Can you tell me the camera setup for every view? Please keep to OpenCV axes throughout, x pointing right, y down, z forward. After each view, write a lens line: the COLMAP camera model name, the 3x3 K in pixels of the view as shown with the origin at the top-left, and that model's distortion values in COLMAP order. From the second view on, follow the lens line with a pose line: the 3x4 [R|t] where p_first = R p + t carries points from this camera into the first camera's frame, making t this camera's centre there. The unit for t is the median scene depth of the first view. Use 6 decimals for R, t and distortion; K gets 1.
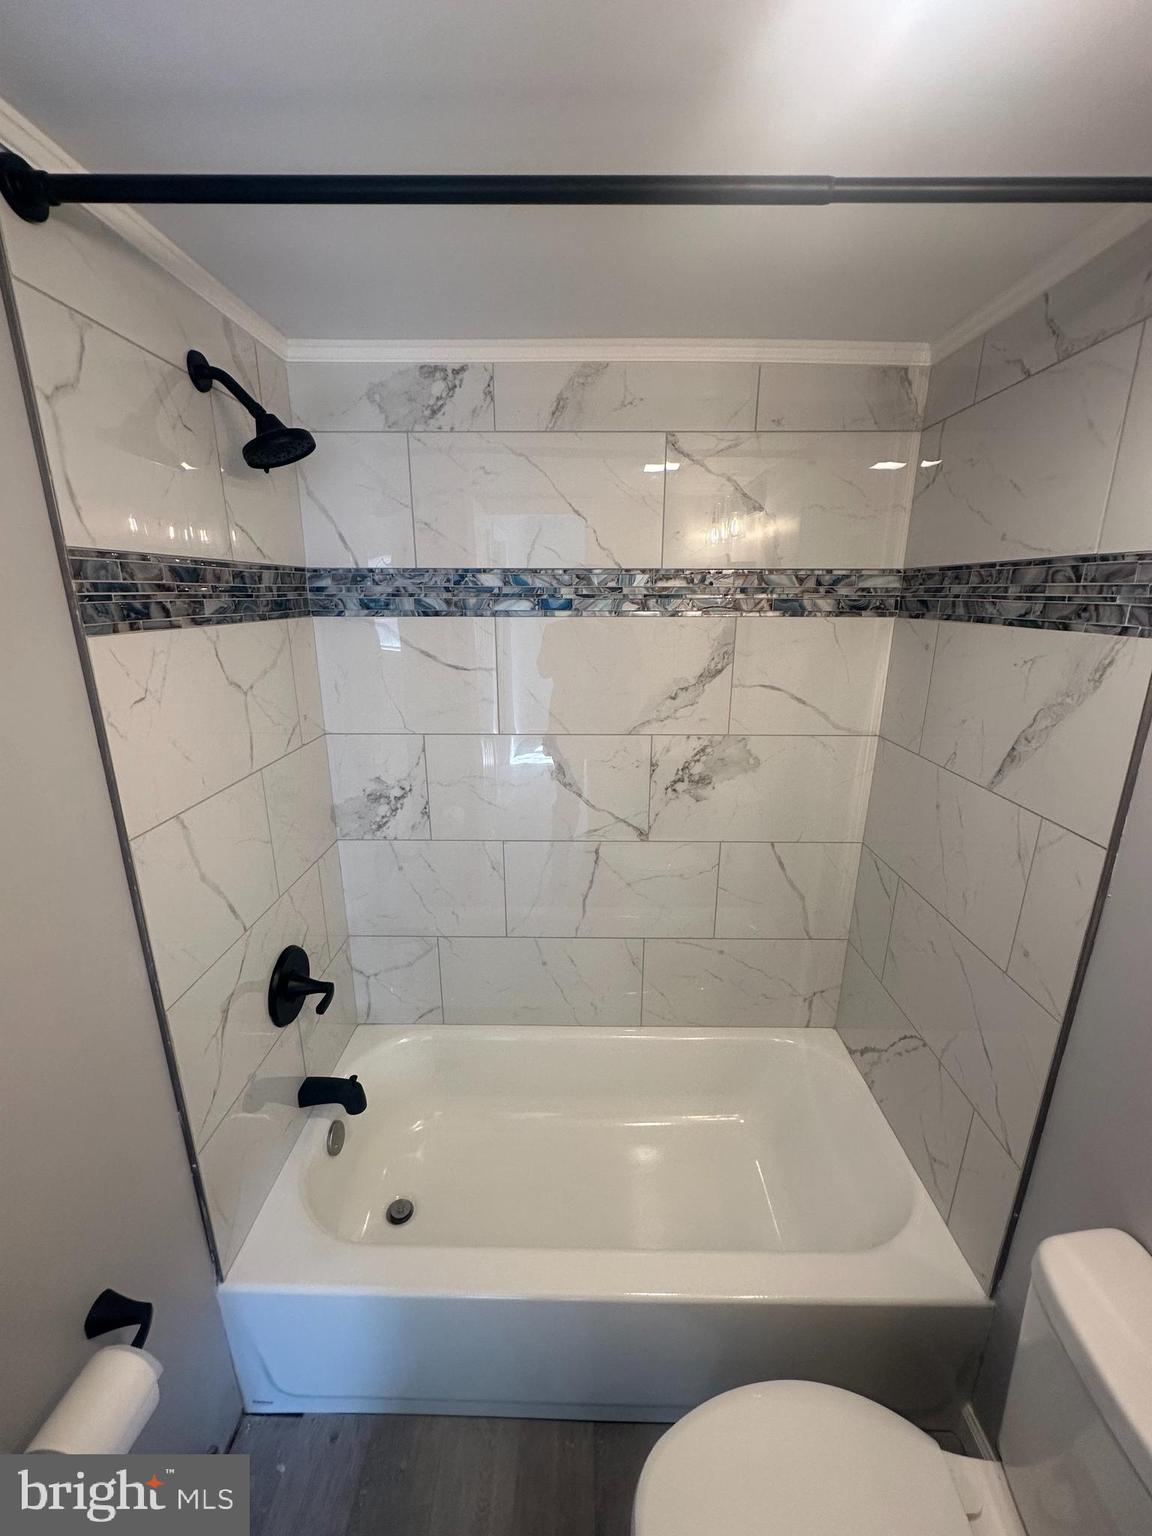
lens RADIAL K [[610.2, 0, 578.8], [0, 610.2, 768.0], [0, 0, 1]] dist [-0.003404, 0.000092]
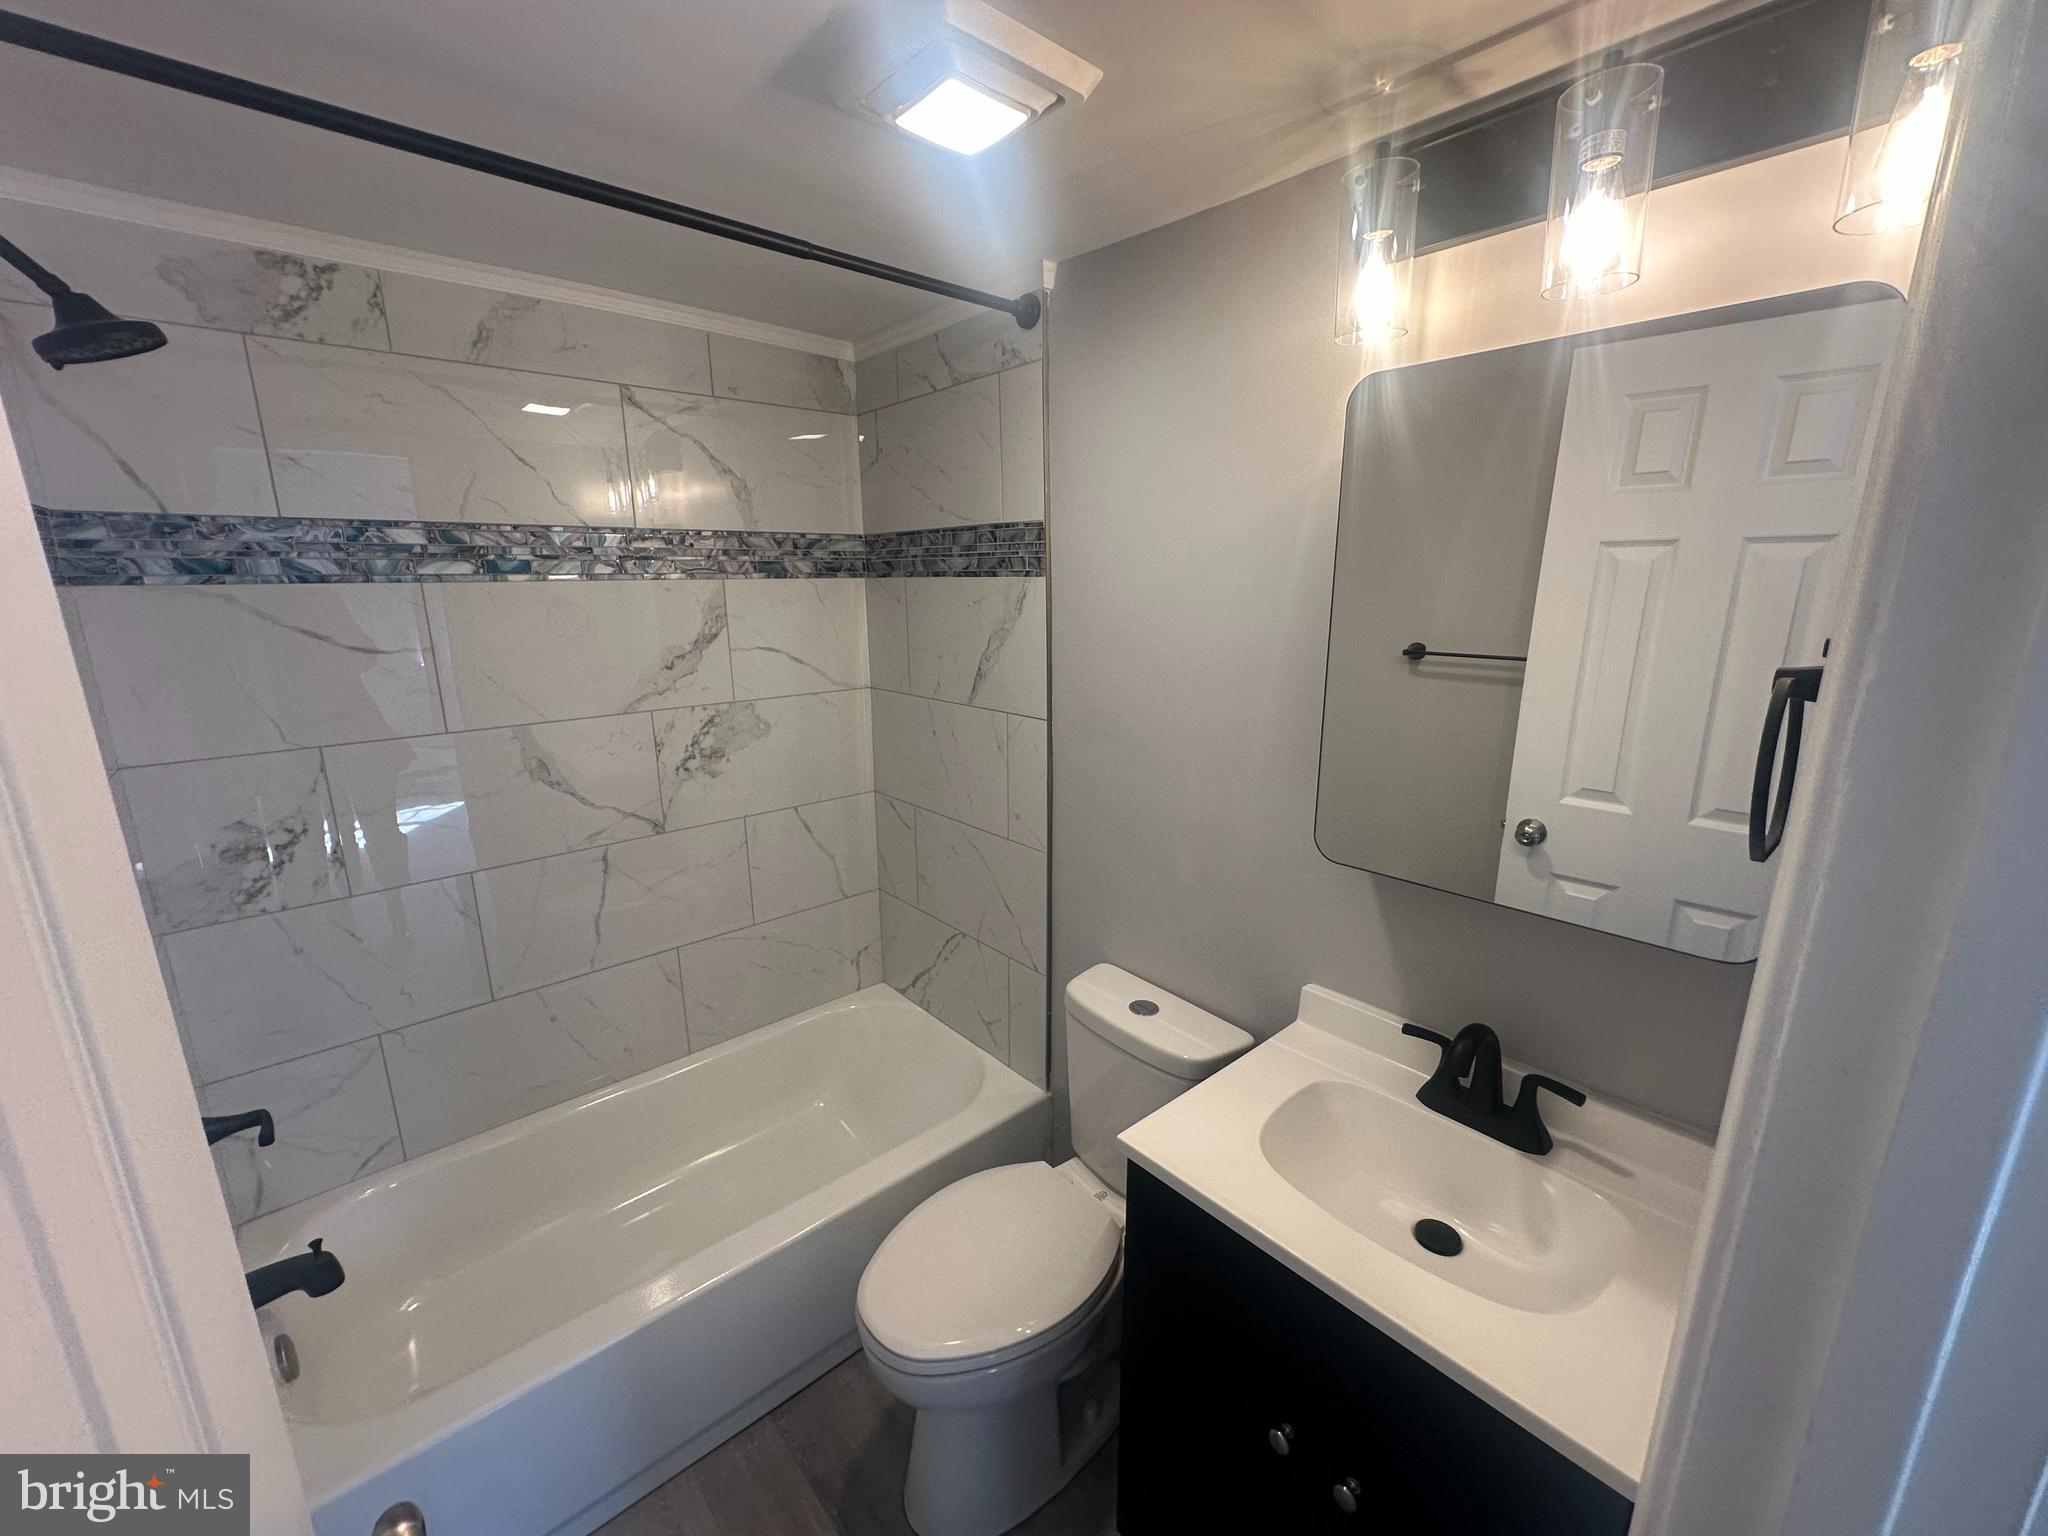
lens RADIAL K [[813.6, 0, 1022.8], [0, 813.6, 766.4], [0, 0, 1]] dist [-0.003404, 0.000092]
pose [[0.742697, -0.159329, 0.650396, -0.284014], [0.192769, 0.981036, 0.020201, 0.114167], [-0.641281, 0.110373, 0.759326, -0.267437]]
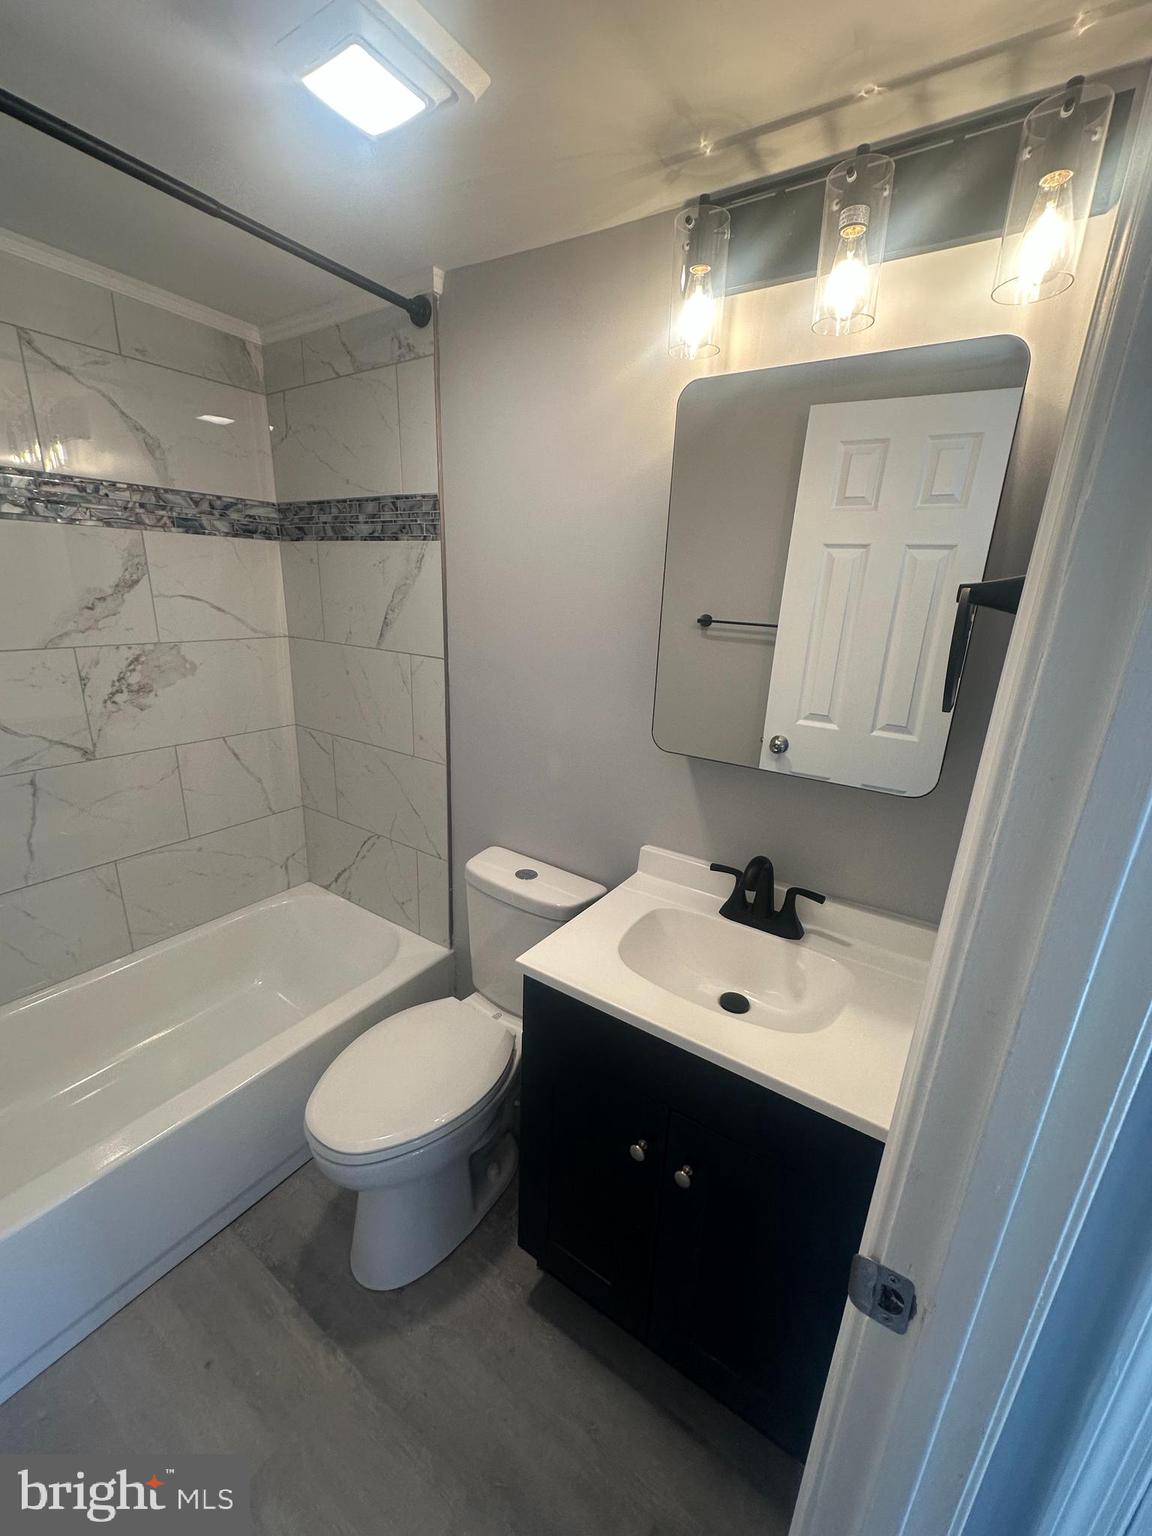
lens RADIAL K [[610.2, 0, 575.4], [0, 610.2, 767.9], [0, 0, 1]] dist [-0.003404, 0.000092]
pose [[0.547105, -0.223153, 0.806770, -0.291767], [0.192571, 0.971512, 0.138131, 0.164838], [-0.814612, 0.079789, 0.574492, -0.221298]]
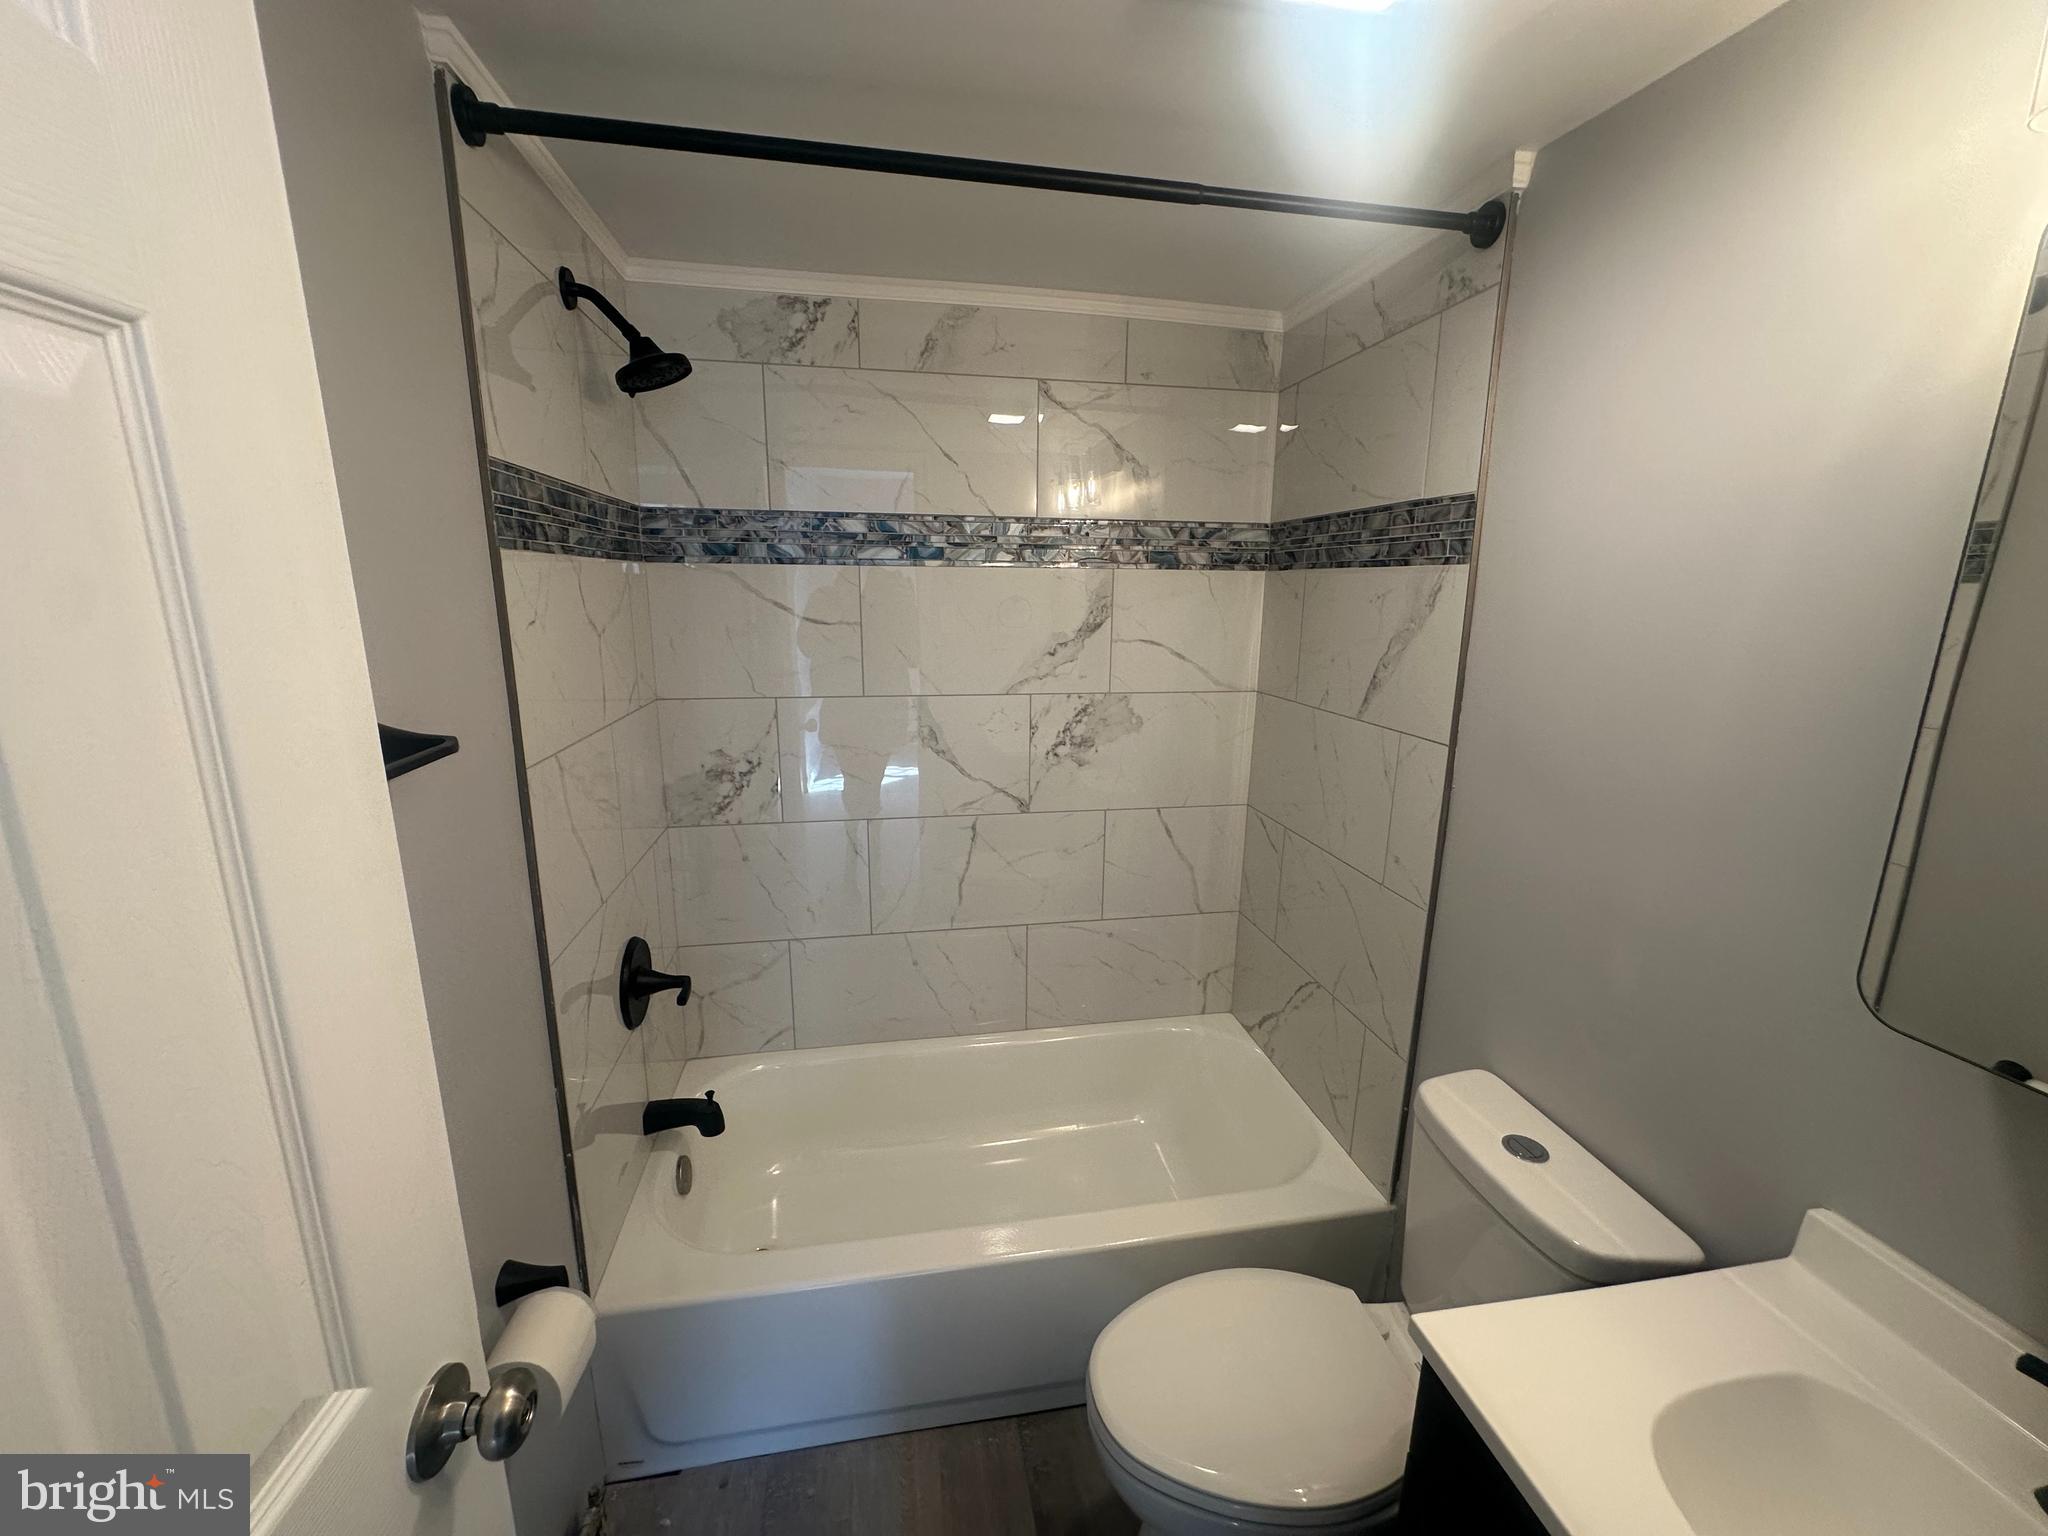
lens RADIAL K [[813.6, 0, 1024.7], [0, 813.6, 766.7], [0, 0, 1]] dist [-0.003404, 0.000092]
pose [[0.982014, -0.032174, 0.186049, -0.132542], [0.043175, 0.997531, -0.055382, 0.133072], [-0.183808, 0.062419, 0.980978, -0.224812]]
